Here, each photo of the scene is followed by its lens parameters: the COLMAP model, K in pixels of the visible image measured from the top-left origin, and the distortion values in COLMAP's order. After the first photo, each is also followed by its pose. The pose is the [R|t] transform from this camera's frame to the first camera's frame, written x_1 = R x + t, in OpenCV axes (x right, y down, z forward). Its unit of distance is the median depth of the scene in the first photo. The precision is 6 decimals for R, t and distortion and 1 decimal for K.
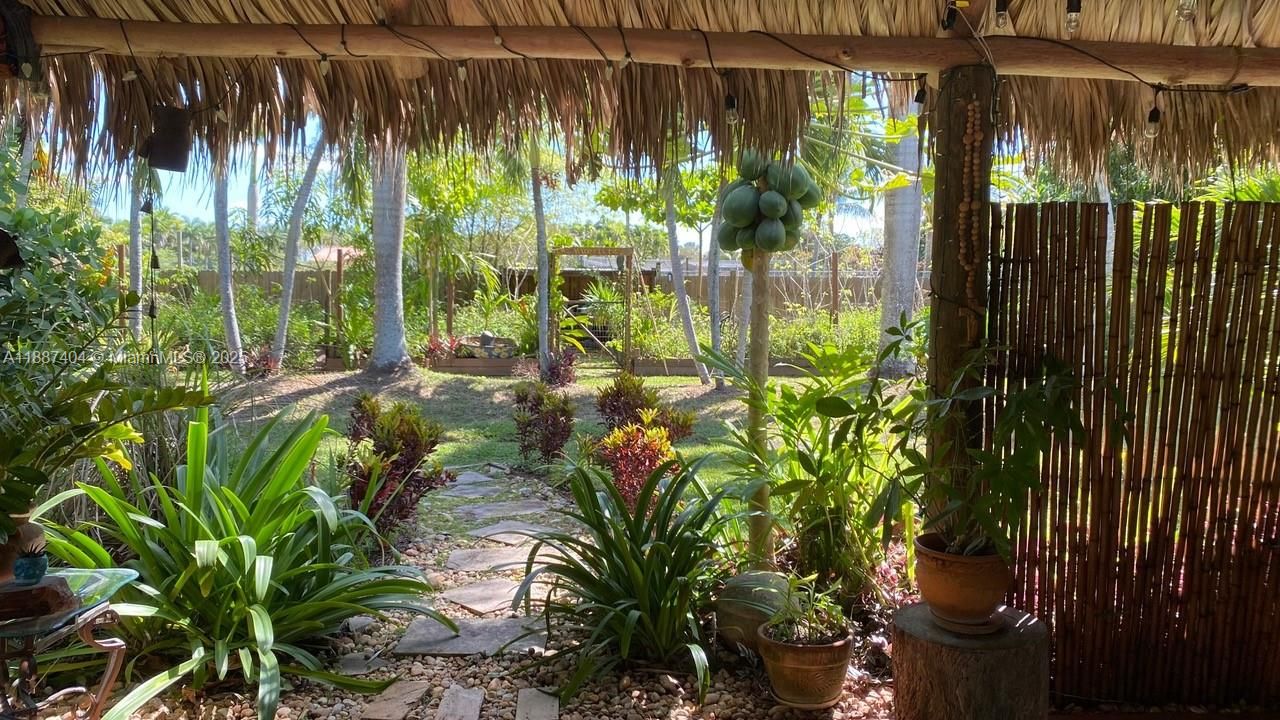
lens RADIAL K [[999.3, 0, 640.0], [0, 999.3, 360.0], [0, 0, 1]] dist [0.004733, 0.001087]
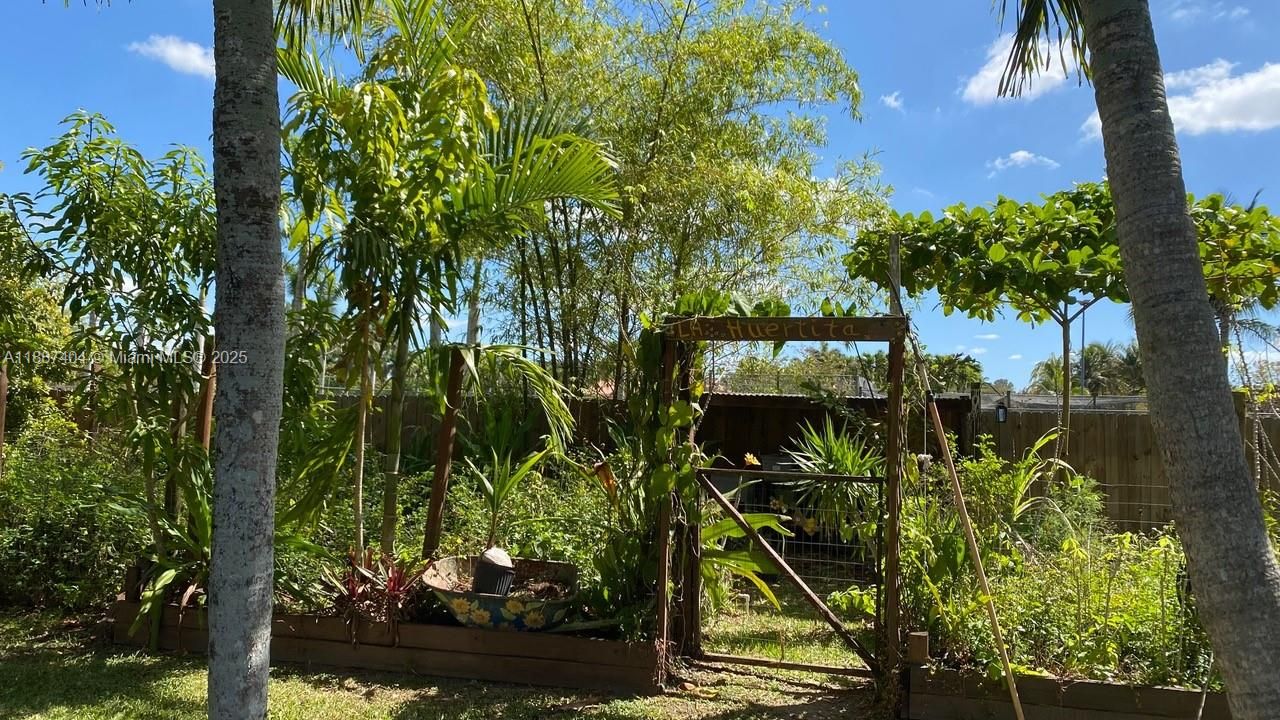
lens RADIAL K [[999.3, 0, 640.0], [0, 999.3, 360.0], [0, 0, 1]] dist [0.004733, 0.001087]
pose [[0.957158, -0.001836, -0.289559, 0.004202], [-0.038486, 0.990302, -0.133498, -0.050146], [0.286996, 0.138923, 0.947805, 0.649510]]
